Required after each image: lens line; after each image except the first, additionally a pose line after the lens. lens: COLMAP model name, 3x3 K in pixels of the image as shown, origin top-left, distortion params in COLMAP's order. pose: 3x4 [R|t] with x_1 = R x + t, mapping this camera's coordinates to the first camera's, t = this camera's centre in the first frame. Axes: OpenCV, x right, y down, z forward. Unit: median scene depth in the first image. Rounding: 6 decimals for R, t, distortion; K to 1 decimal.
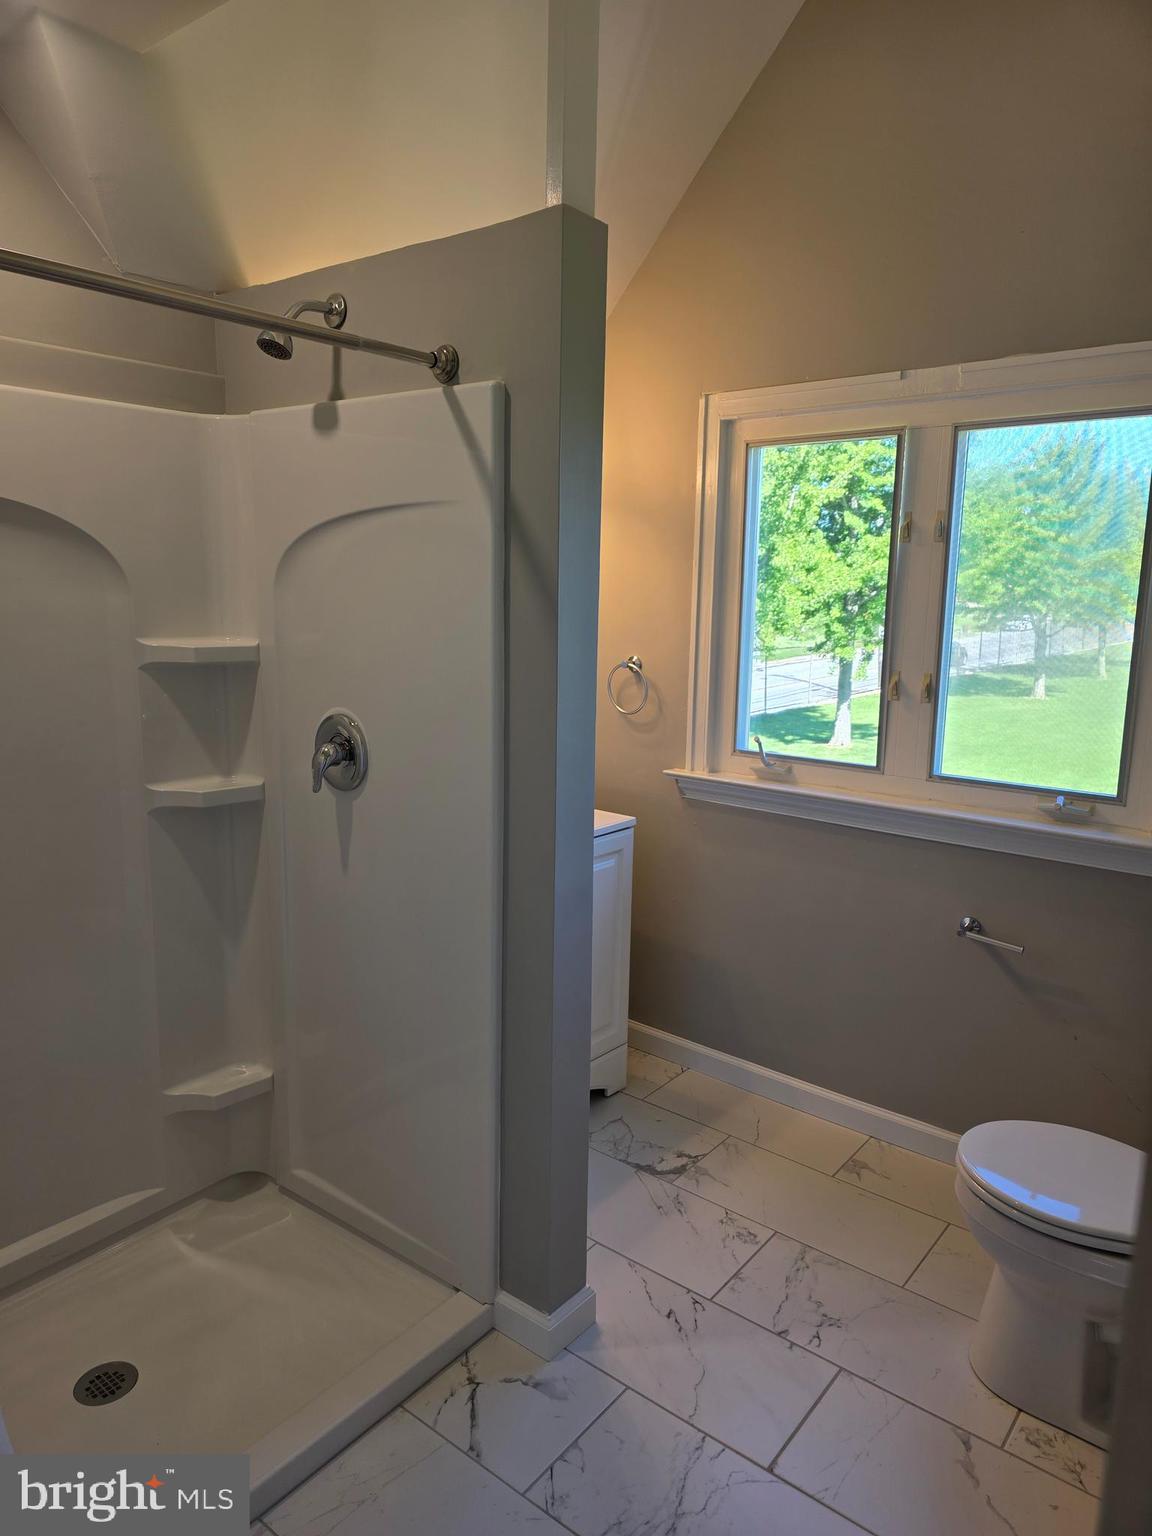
lens RADIAL K [[1026.3, 0, 565.7], [0, 1026.3, 766.2], [0, 0, 1]] dist [0.038915, -0.024559]
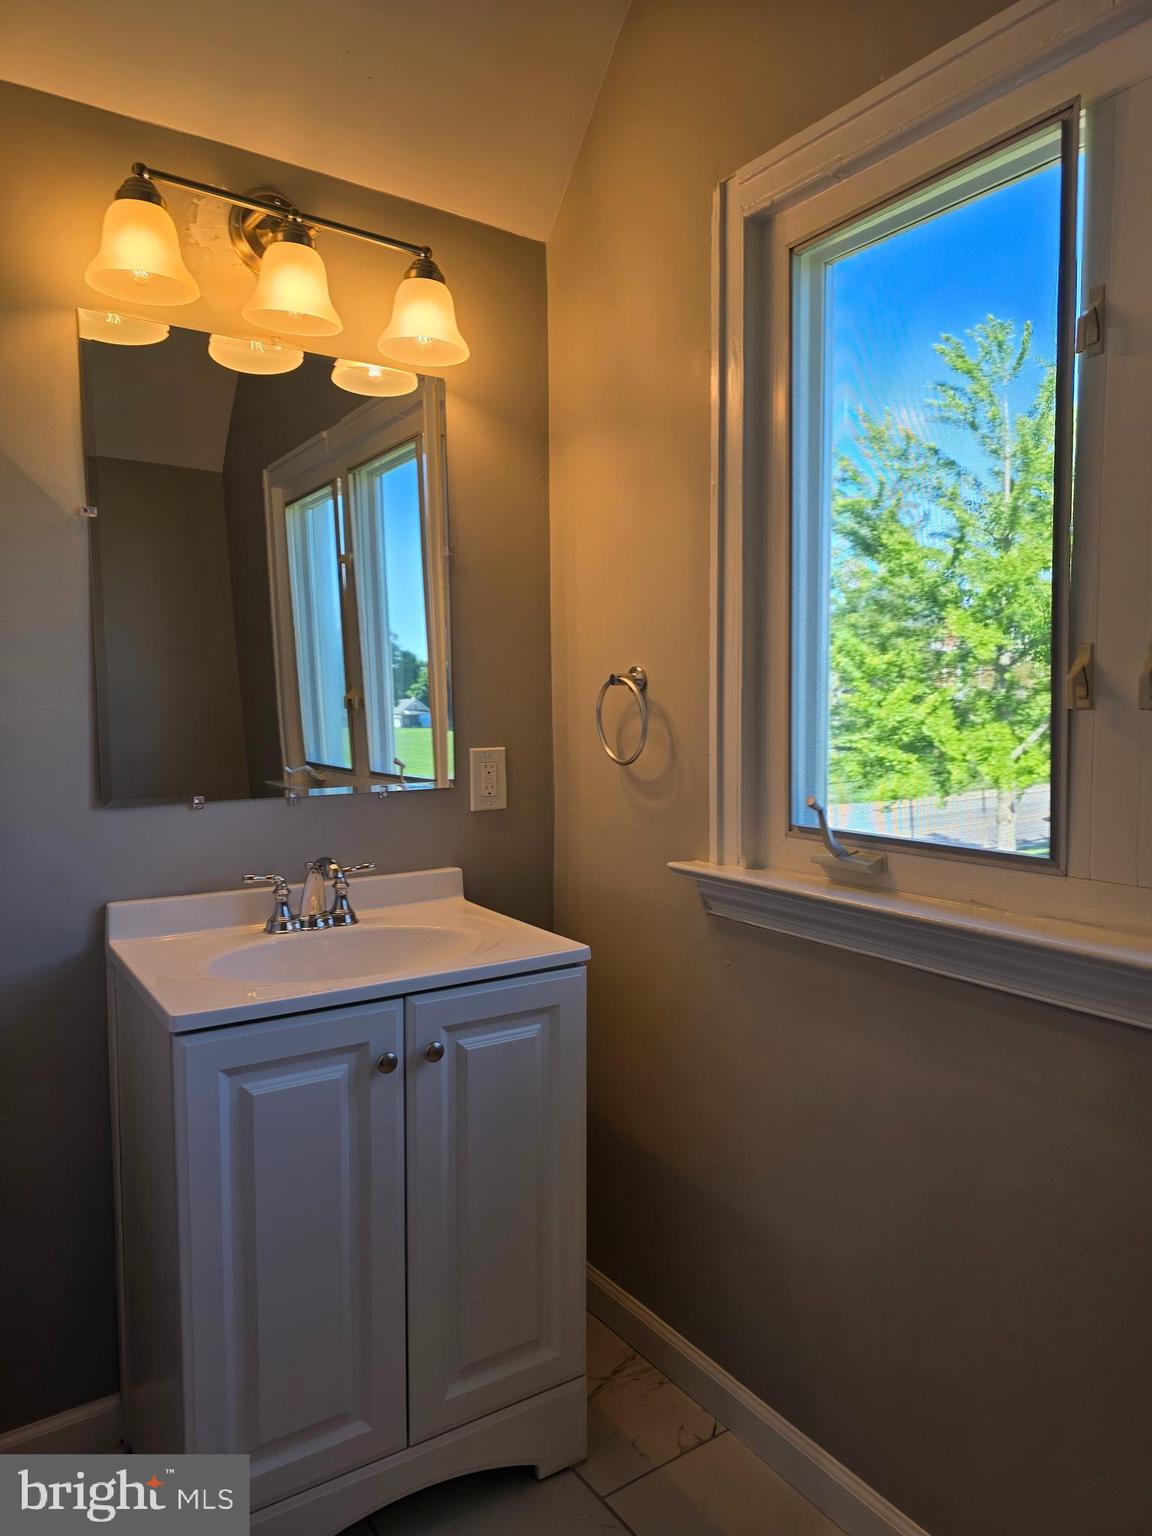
lens RADIAL K [[1026.3, 0, 587.1], [0, 1026.3, 774.7], [0, 0, 1]] dist [0.038915, -0.024559]
pose [[0.958759, -0.000753, -0.284219, 0.220774], [-0.027690, 0.994992, -0.096044, 0.011874], [0.282868, 0.099953, 0.953937, 0.472688]]
